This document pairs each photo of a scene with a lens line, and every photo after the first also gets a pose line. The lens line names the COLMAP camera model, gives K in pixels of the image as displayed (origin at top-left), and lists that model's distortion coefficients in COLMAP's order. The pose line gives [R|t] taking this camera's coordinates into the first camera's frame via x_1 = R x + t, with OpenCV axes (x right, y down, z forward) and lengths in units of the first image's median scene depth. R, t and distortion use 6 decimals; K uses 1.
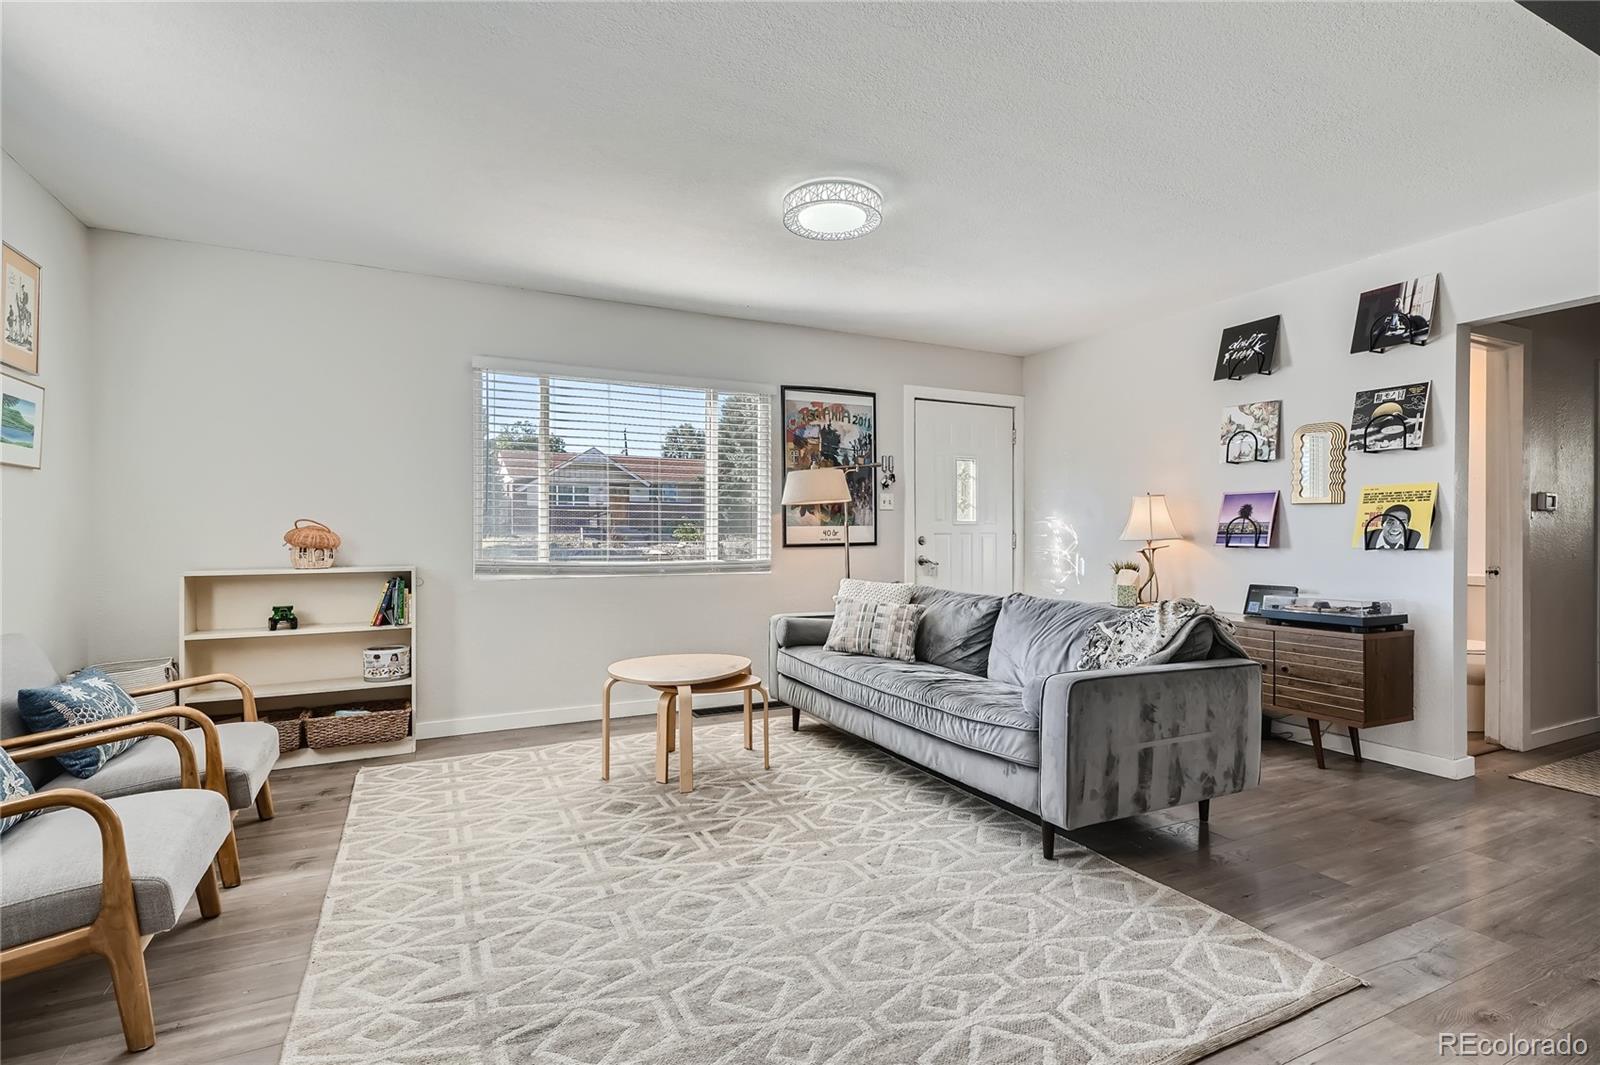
lens RADIAL K [[771.3, 0, 806.5], [0, 771.3, 533.3], [0, 0, 1]] dist [0.014169, -0.004440]
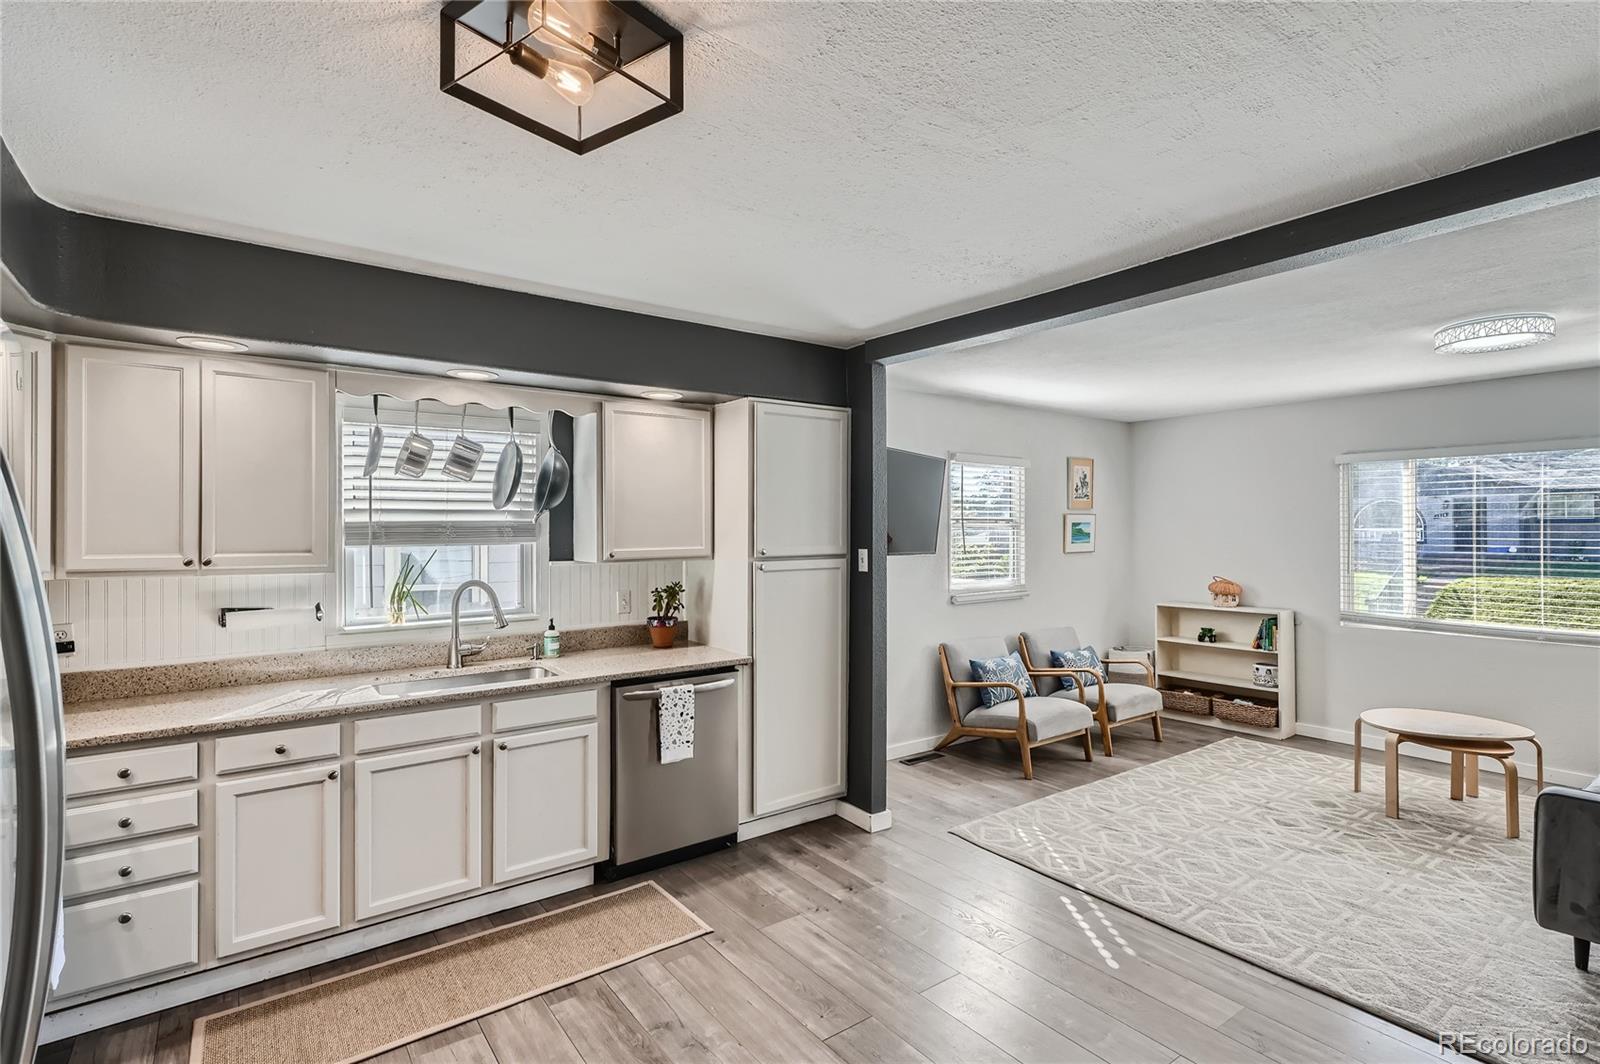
lens RADIAL K [[771.3, 0, 796.4], [0, 771.3, 527.4], [0, 0, 1]] dist [0.014169, -0.004440]
pose [[0.164026, -0.004681, -0.986445, 0.873035], [0.000969, 0.999989, -0.004584, -0.122693], [0.986455, -0.000204, 0.164029, -0.150953]]
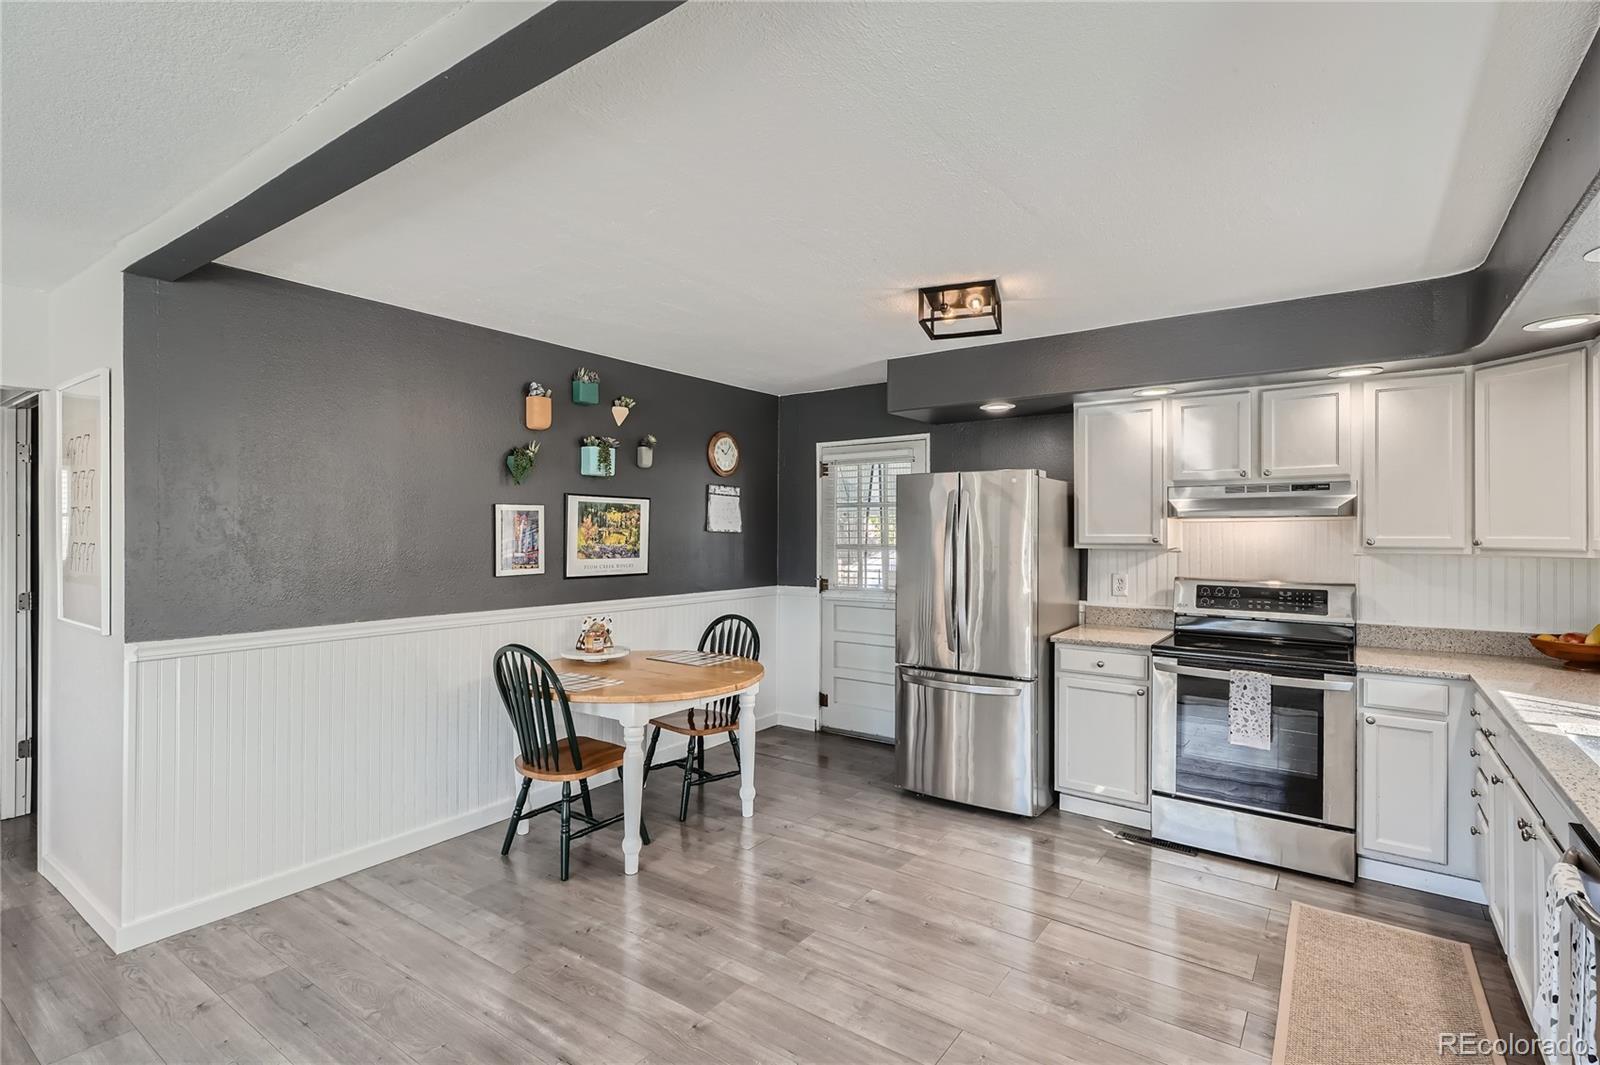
lens RADIAL K [[771.3, 0, 797.9], [0, 771.3, 528.5], [0, 0, 1]] dist [0.014169, -0.004440]
pose [[-0.457984, 0.000756, 0.888960, -0.296231], [-0.003132, 0.999992, -0.002464, -0.104631], [-0.888955, -0.003913, -0.457978, 0.403293]]
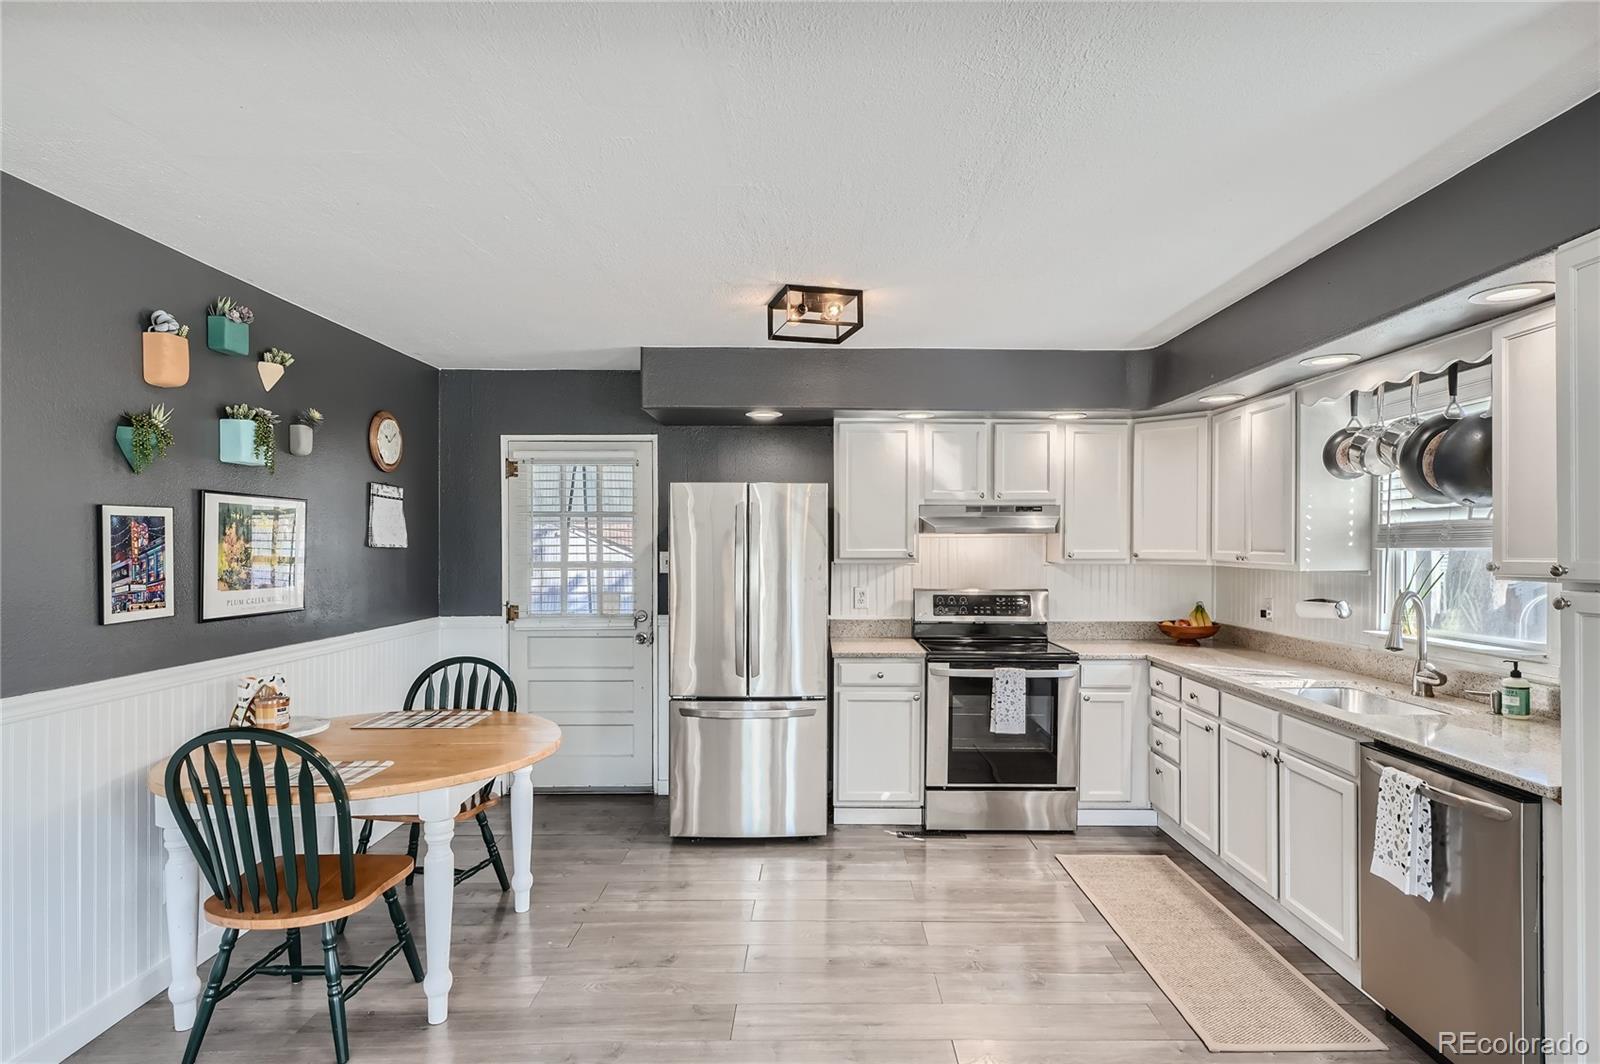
lens RADIAL K [[865.1, 0, 833.3], [0, 865.1, 554.8], [0, 0, 1]] dist [0.020621, -0.002489]
pose [[-0.900115, -0.008627, 0.435567, -0.009077], [-0.002697, 0.999895, 0.014232, -0.110261], [-0.435644, 0.011636, -0.900044, 0.689188]]
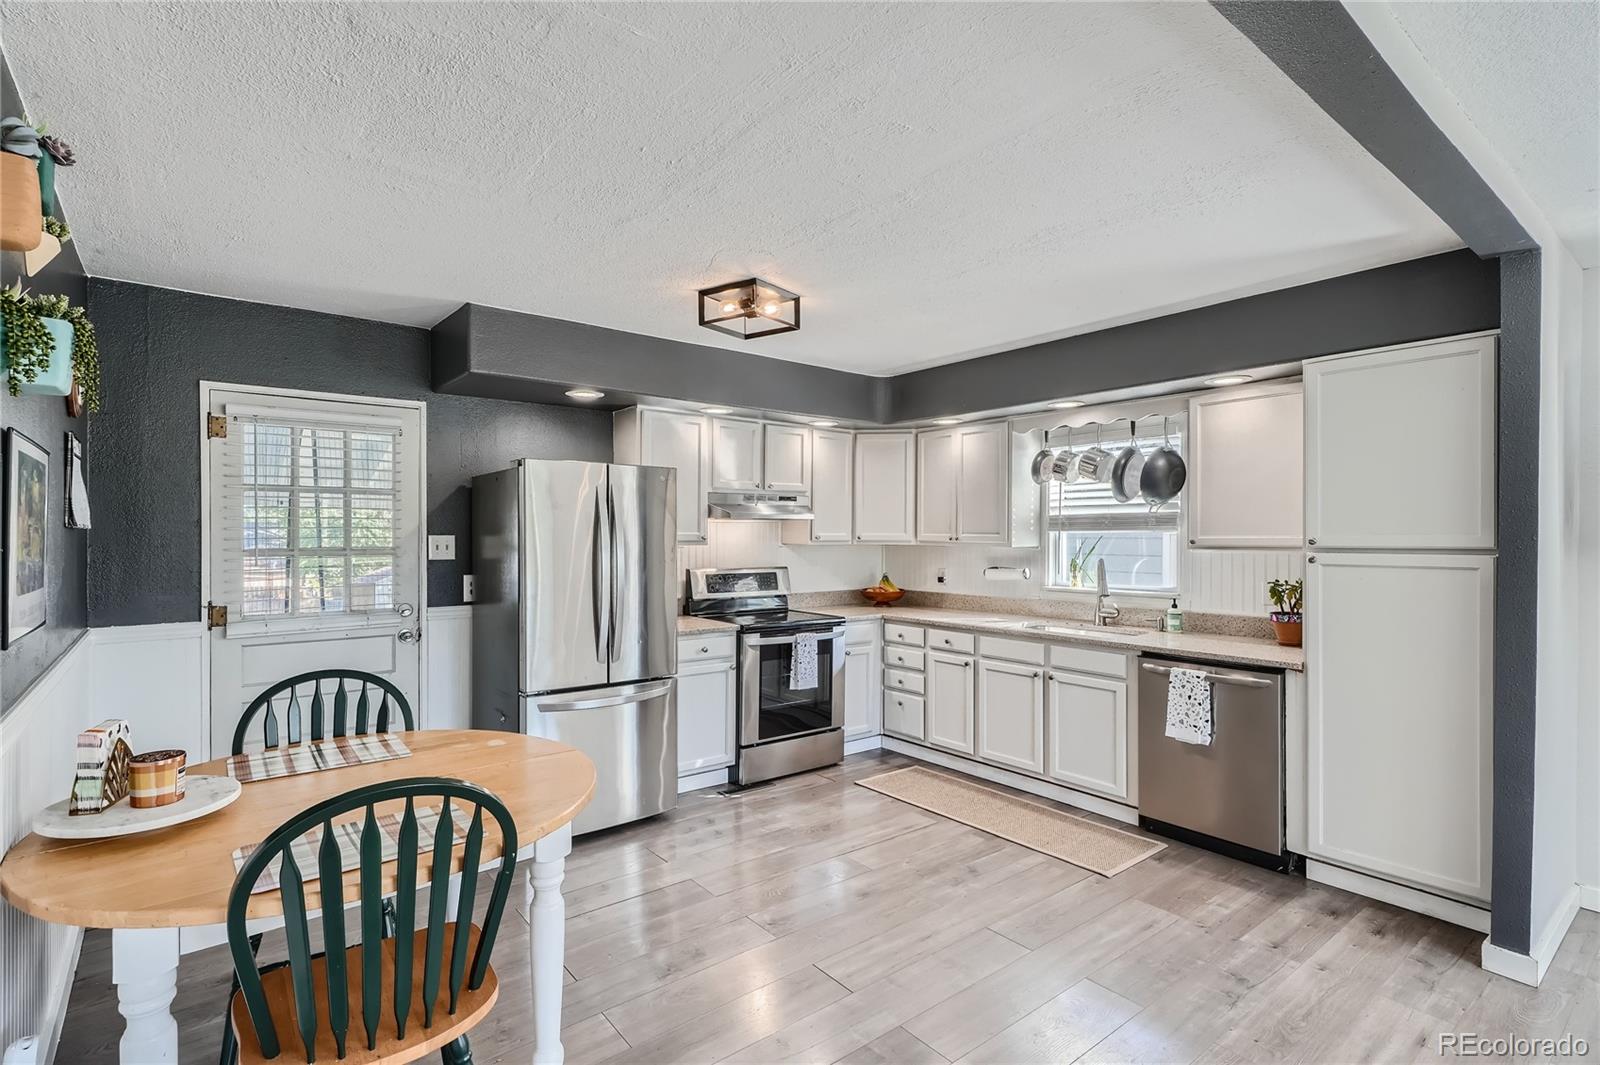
lens RADIAL K [[771.3, 0, 803.6], [0, 771.3, 539.4], [0, 0, 1]] dist [0.014169, -0.004440]
pose [[-0.978614, -0.002911, -0.205686, 0.577023], [-0.004772, 0.999952, 0.008554, -0.100529], [0.205651, 0.009352, -0.978581, 0.735687]]
